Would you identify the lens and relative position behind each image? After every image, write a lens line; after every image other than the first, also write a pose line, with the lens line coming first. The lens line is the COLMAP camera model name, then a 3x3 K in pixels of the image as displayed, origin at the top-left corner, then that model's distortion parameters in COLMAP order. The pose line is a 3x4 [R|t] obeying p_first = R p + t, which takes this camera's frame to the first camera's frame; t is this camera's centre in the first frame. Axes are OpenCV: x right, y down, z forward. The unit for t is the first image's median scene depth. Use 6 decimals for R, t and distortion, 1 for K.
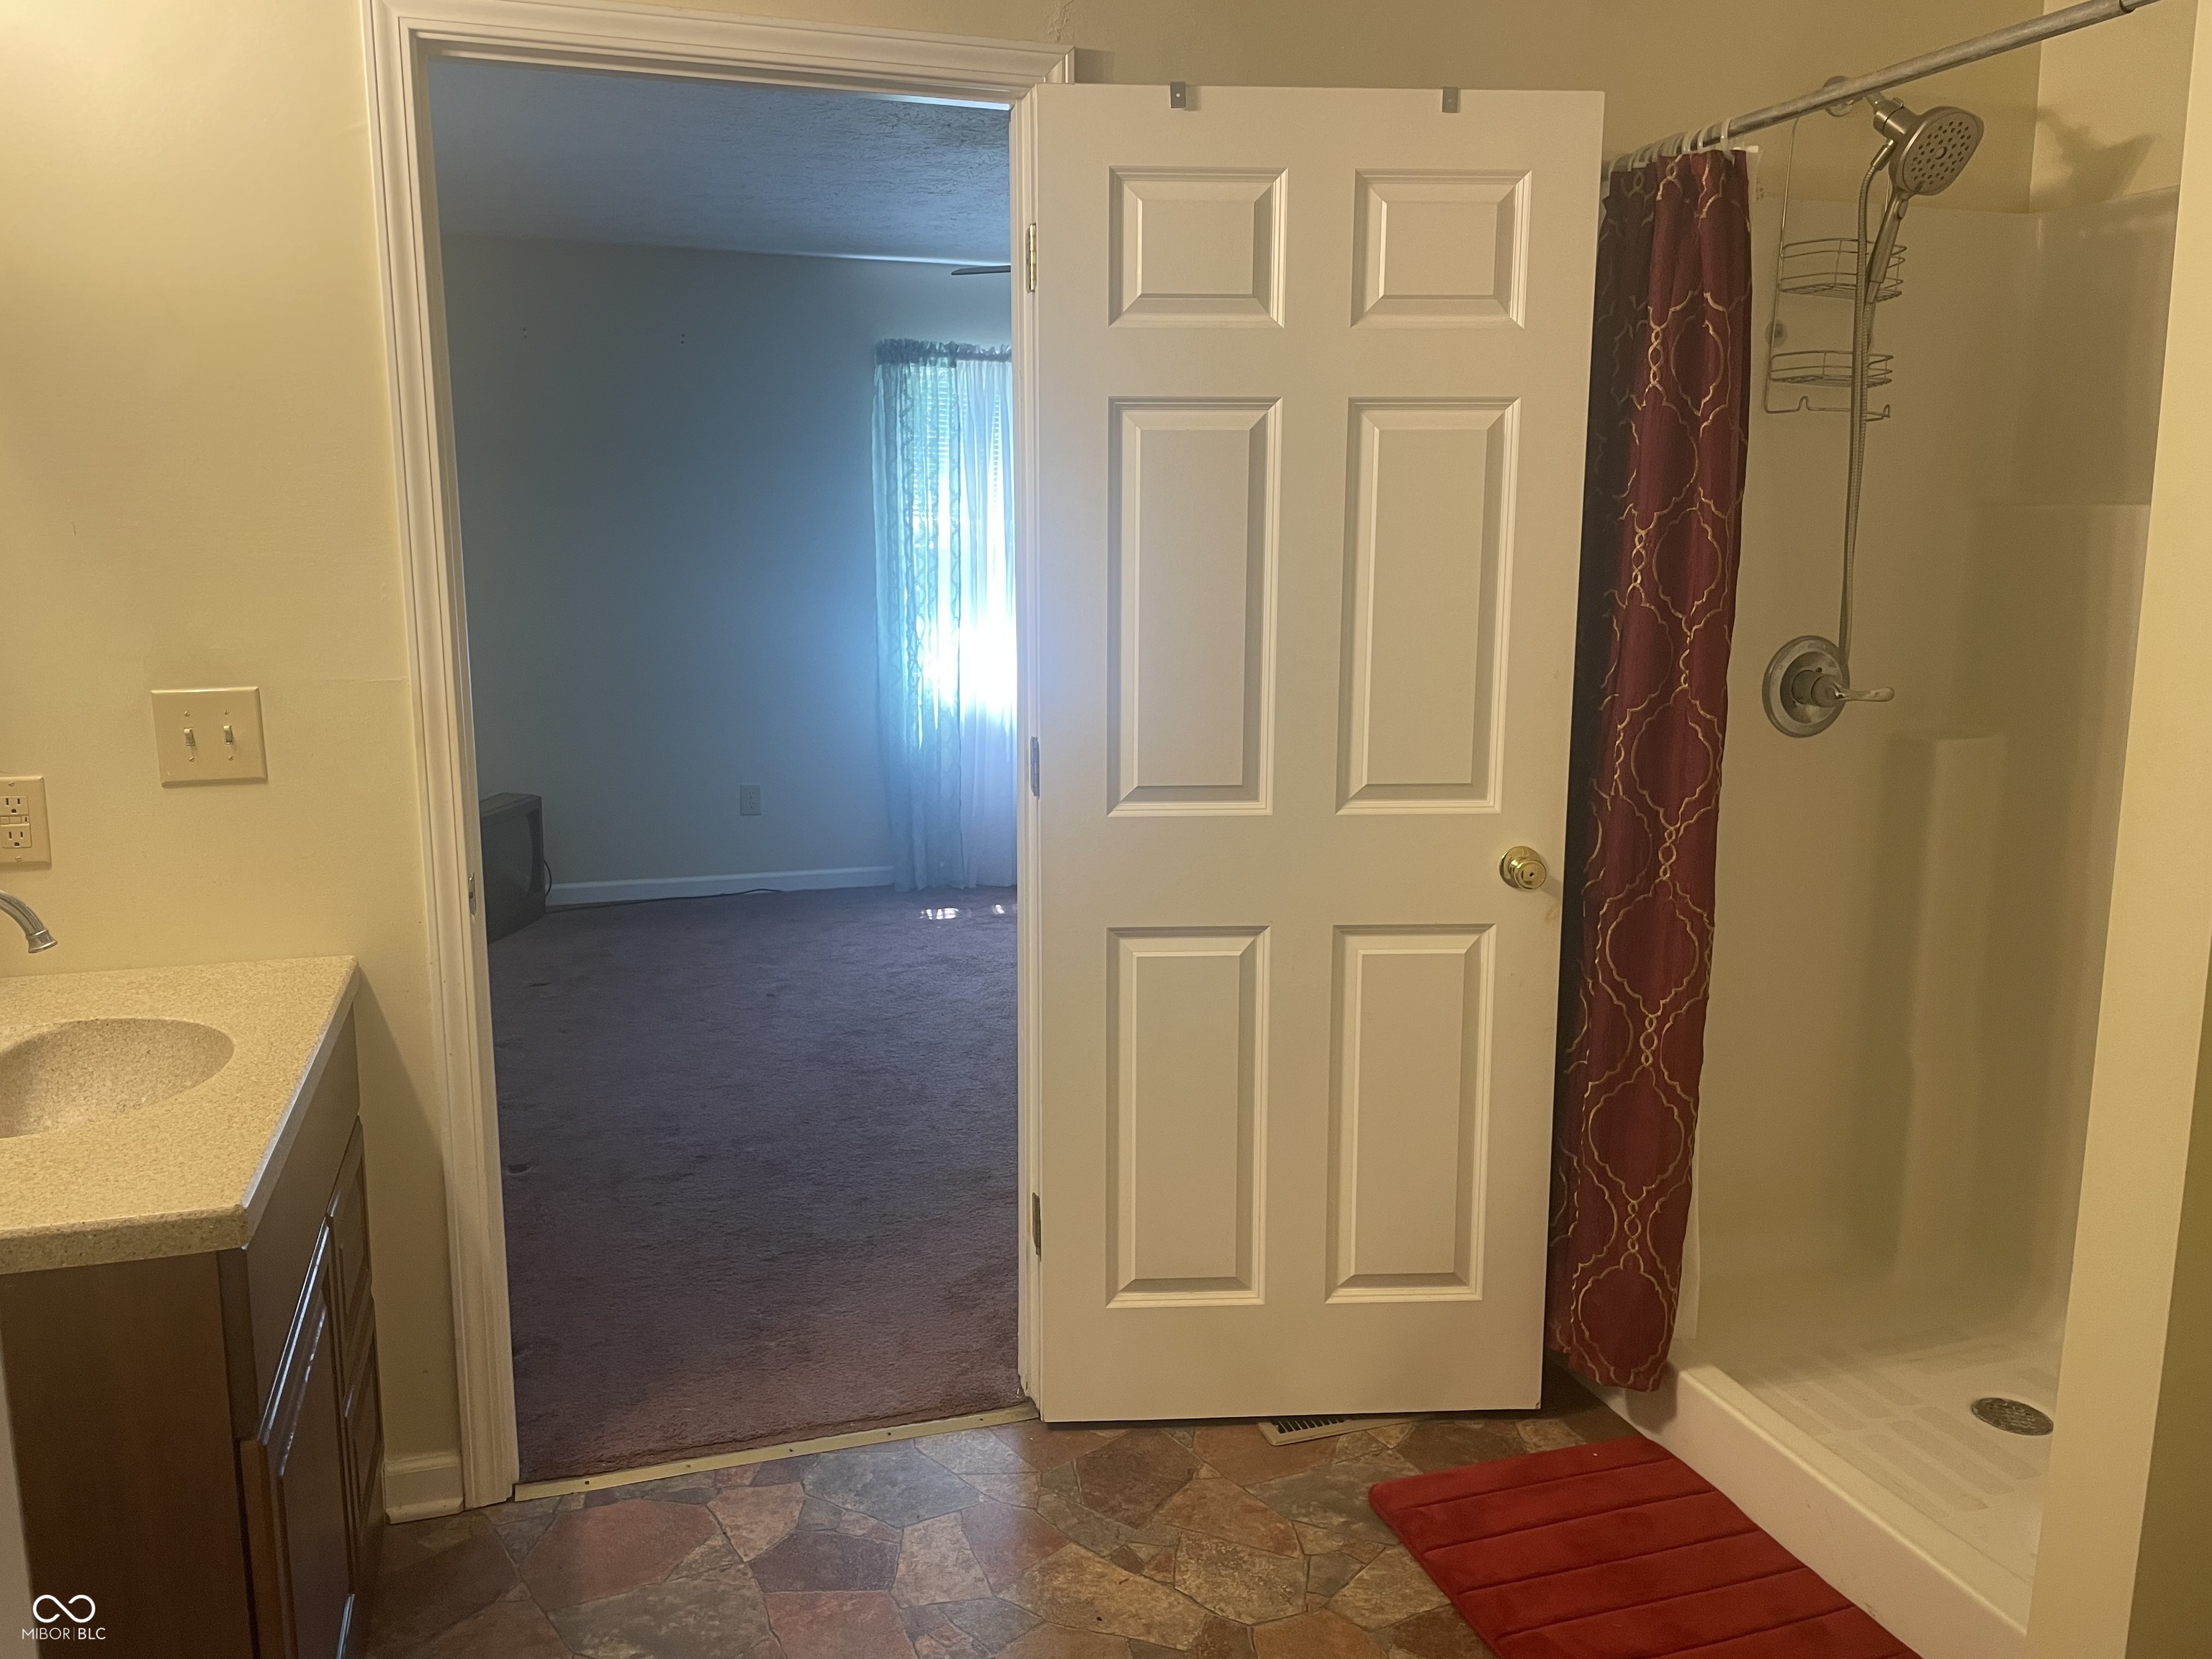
lens RADIAL K [[1678.7, 0, 1101.3], [0, 1678.7, 821.5], [0, 0, 1]] dist [0.062419, -0.050701]
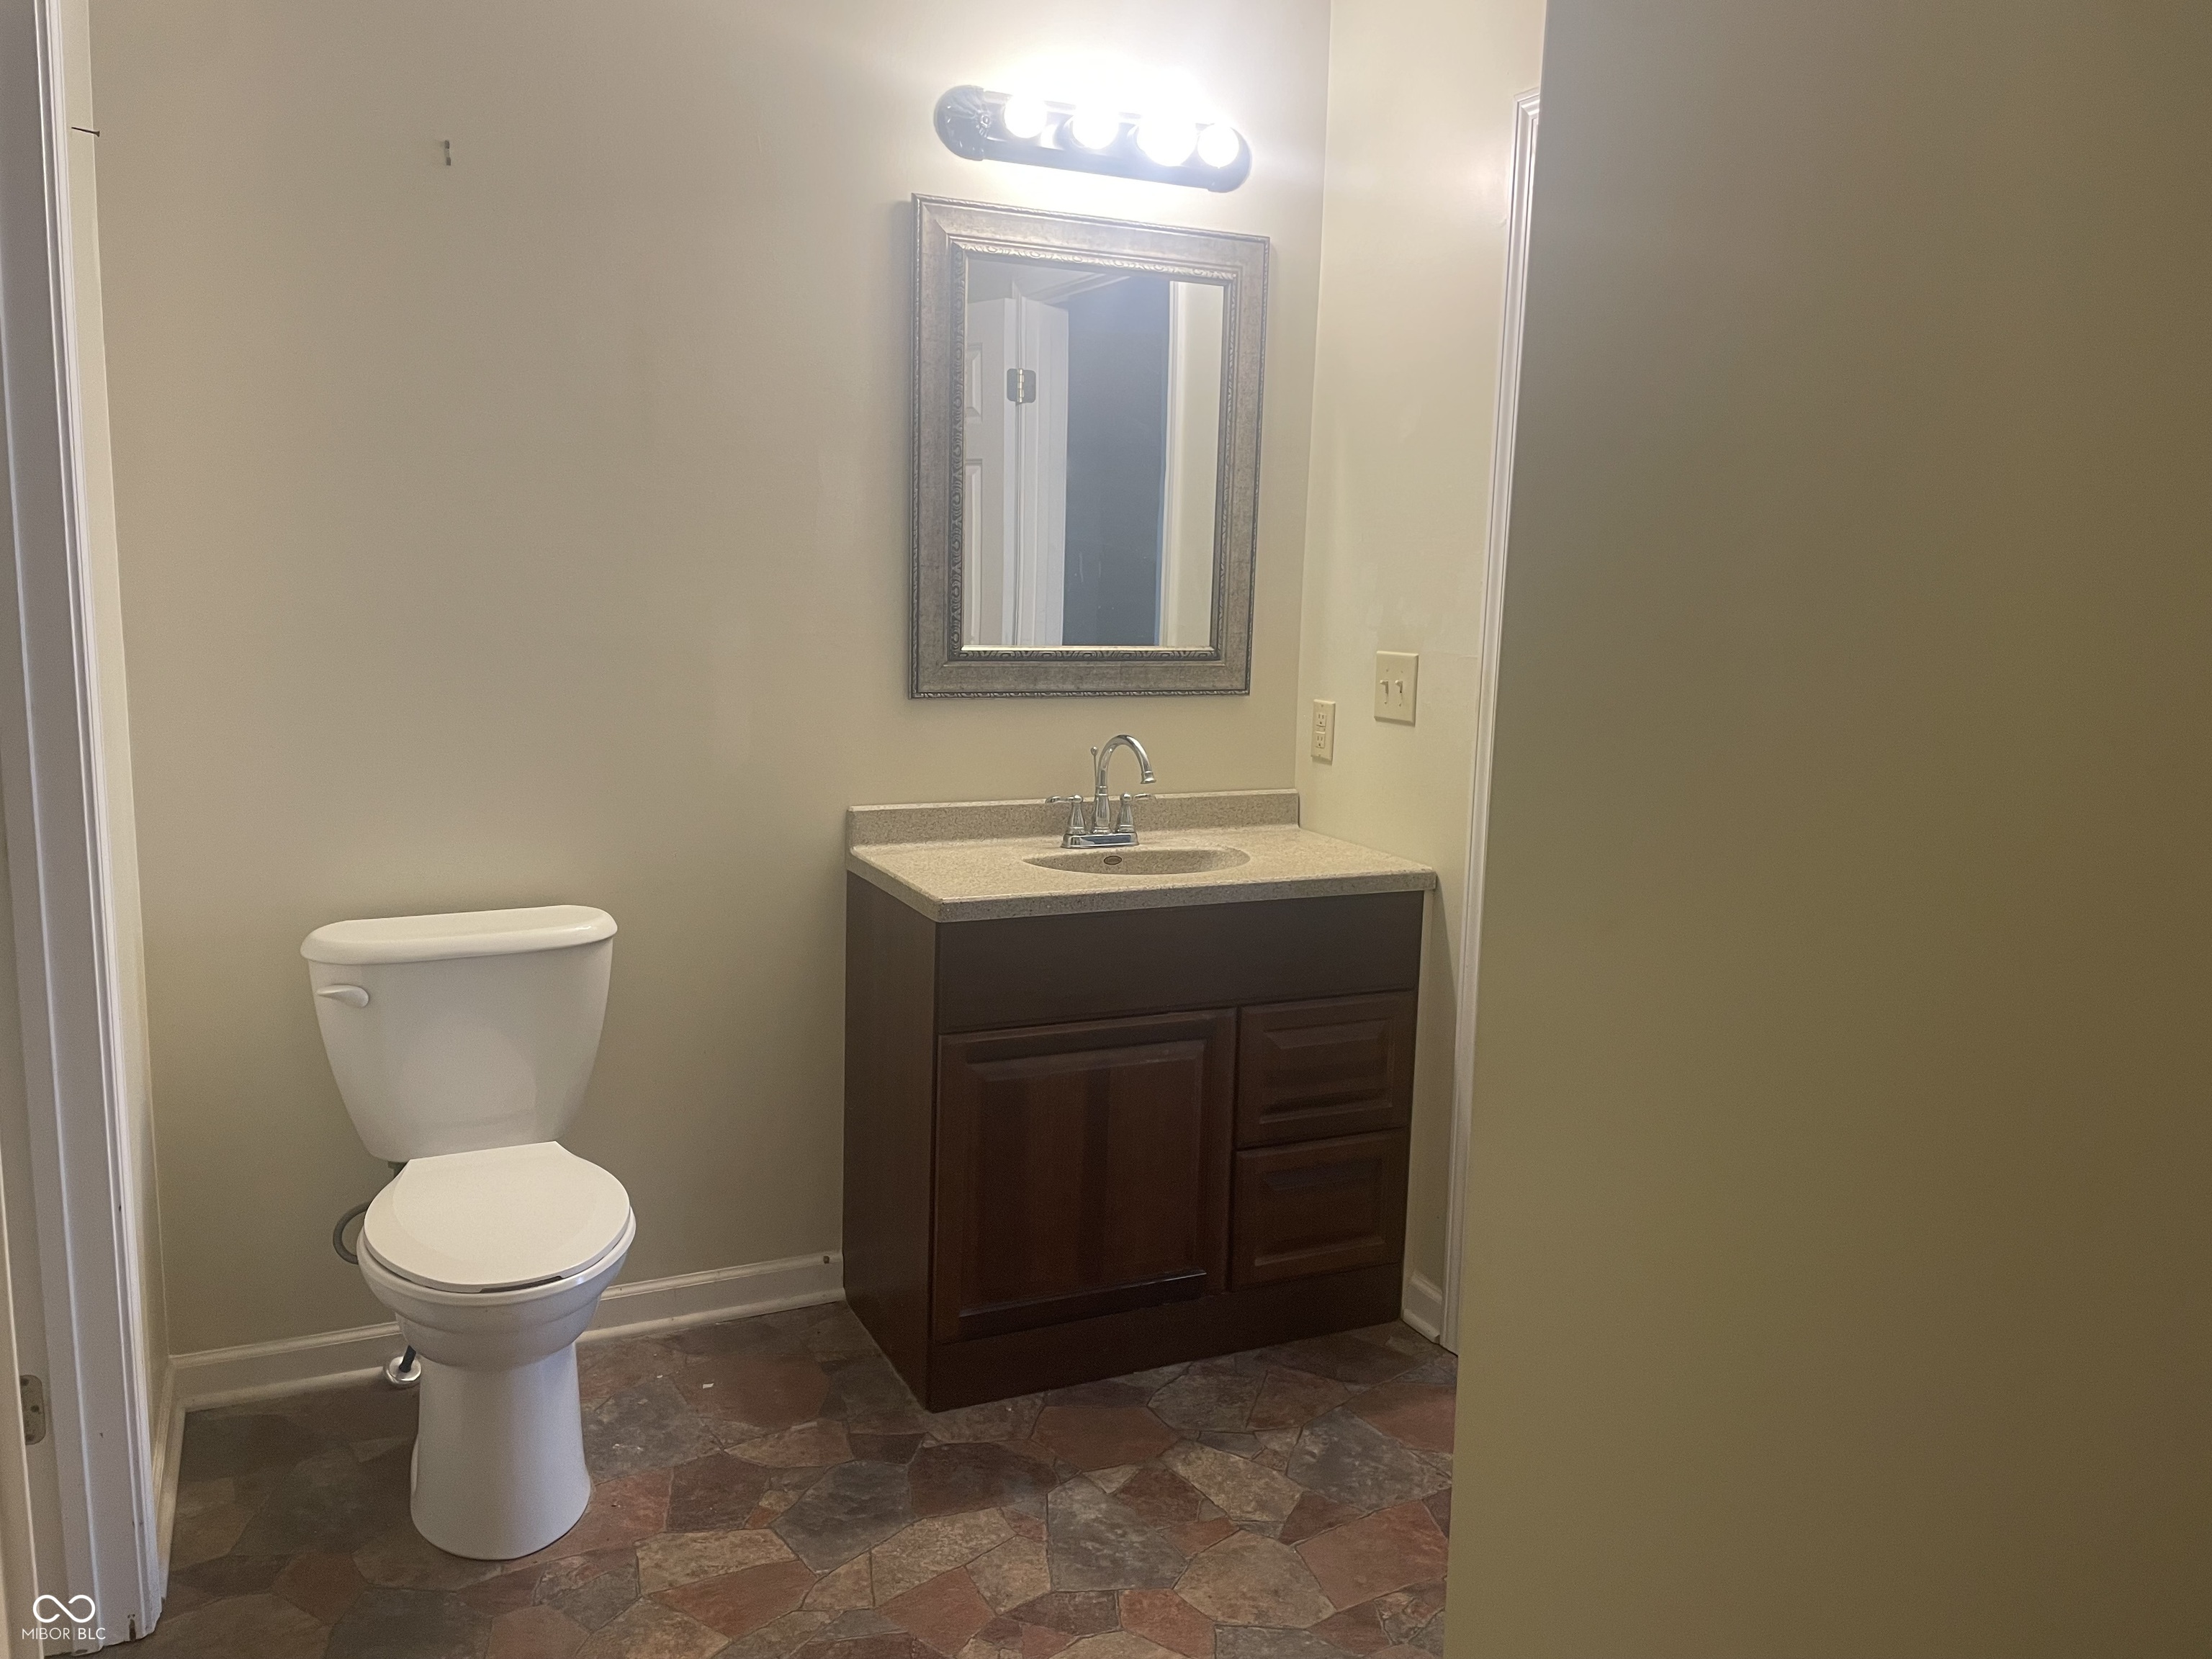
lens RADIAL K [[1678.7, 0, 1102.9], [0, 1678.7, 836.4], [0, 0, 1]] dist [0.062419, -0.050701]
pose [[0.133931, 0.165157, -0.977131, 0.790540], [-0.190092, 0.971986, 0.138233, -0.075160], [0.972588, 0.167231, 0.161574, 0.569011]]
